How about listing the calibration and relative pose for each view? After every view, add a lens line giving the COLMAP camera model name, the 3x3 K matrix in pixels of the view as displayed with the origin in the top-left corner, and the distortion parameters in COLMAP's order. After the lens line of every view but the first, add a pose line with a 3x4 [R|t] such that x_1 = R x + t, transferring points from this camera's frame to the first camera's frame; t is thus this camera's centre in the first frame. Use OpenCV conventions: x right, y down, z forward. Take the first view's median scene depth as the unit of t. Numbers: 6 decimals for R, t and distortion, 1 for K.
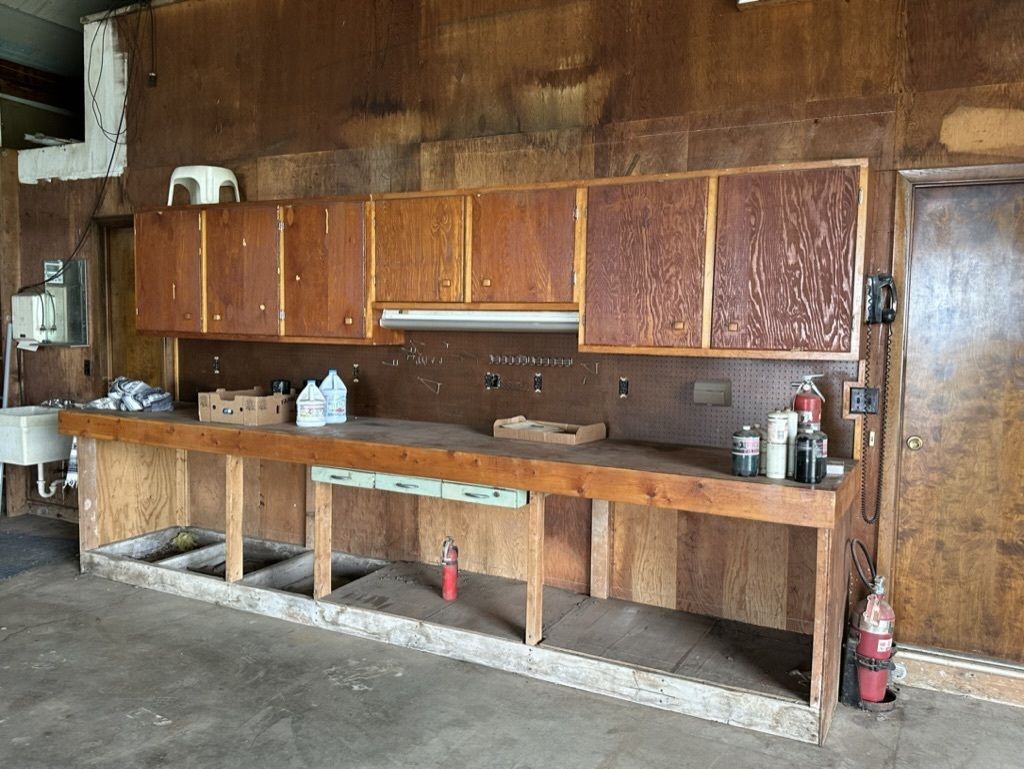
lens RADIAL K [[814.0, 0, 518.7], [0, 814.0, 391.2], [0, 0, 1]] dist [0.137062, -0.218494]
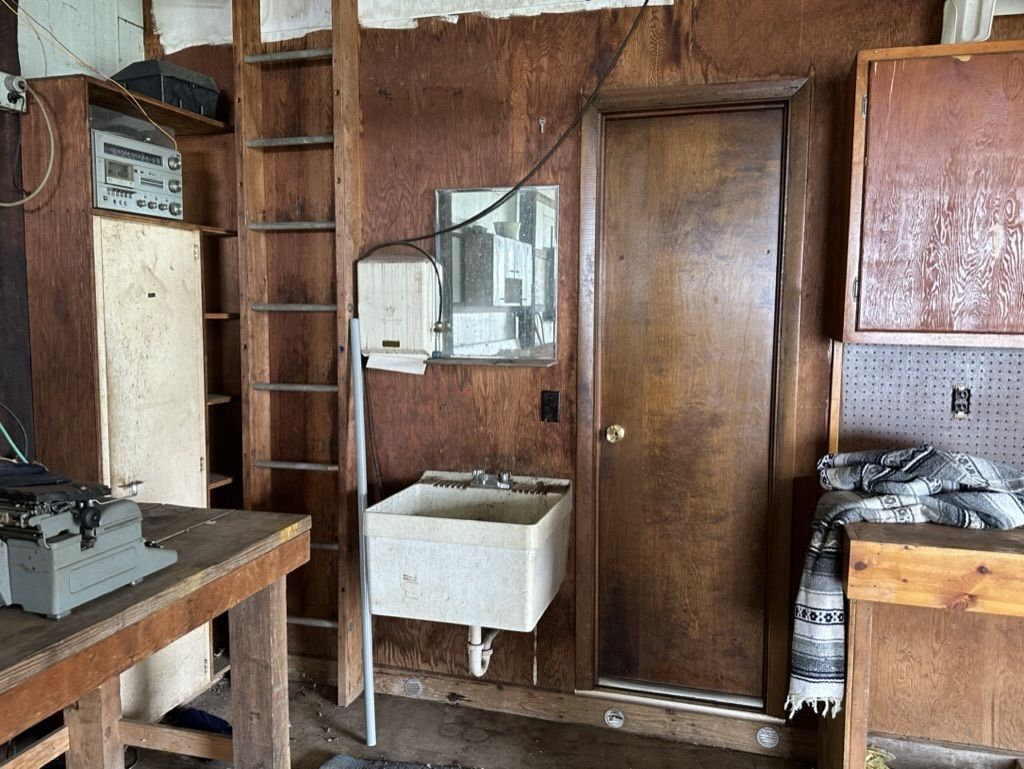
lens RADIAL K [[814.0, 0, 518.7], [0, 814.0, 391.2], [0, 0, 1]] dist [0.137062, -0.218494]
pose [[0.983606, -0.030766, 0.177689, -0.792803], [0.028388, 0.999470, 0.015907, -0.057632], [-0.178084, -0.010601, 0.983958, 0.661847]]
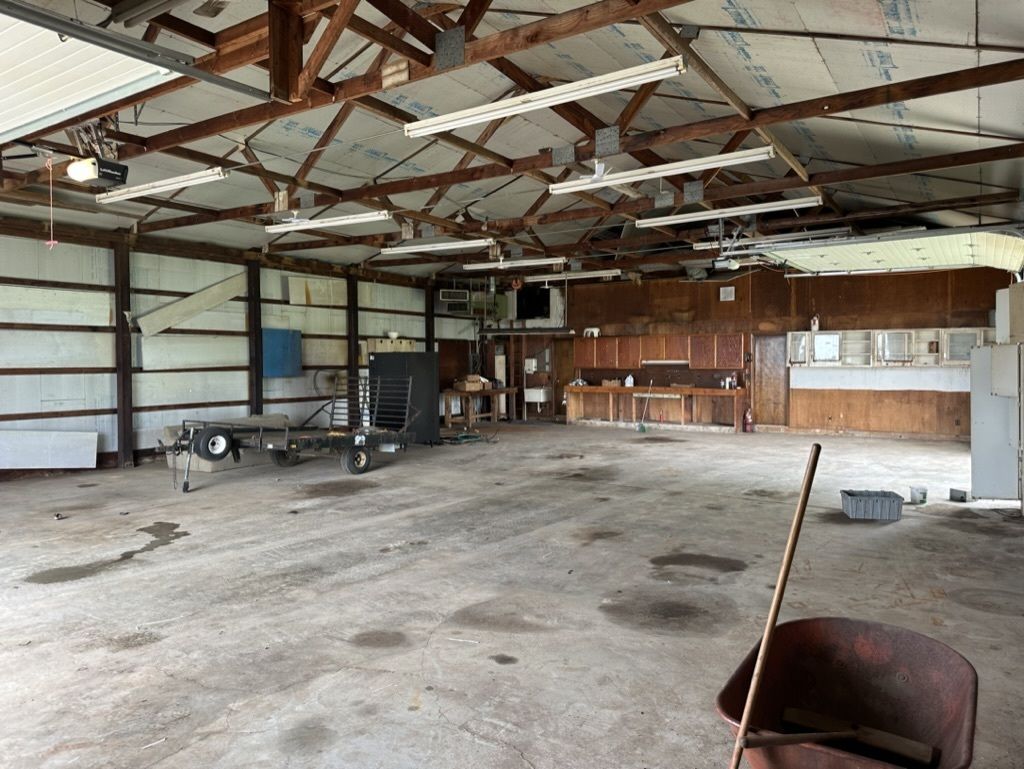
lens RADIAL K [[718.1, 0, 512.0], [0, 718.1, 384.5], [0, 0, 1]] dist [0.138537, -0.202012]
pose [[0.994157, -0.023036, -0.105458, -0.438418], [0.018211, 0.998753, -0.046486, 0.190542], [0.106397, 0.044294, 0.993337, -2.837595]]
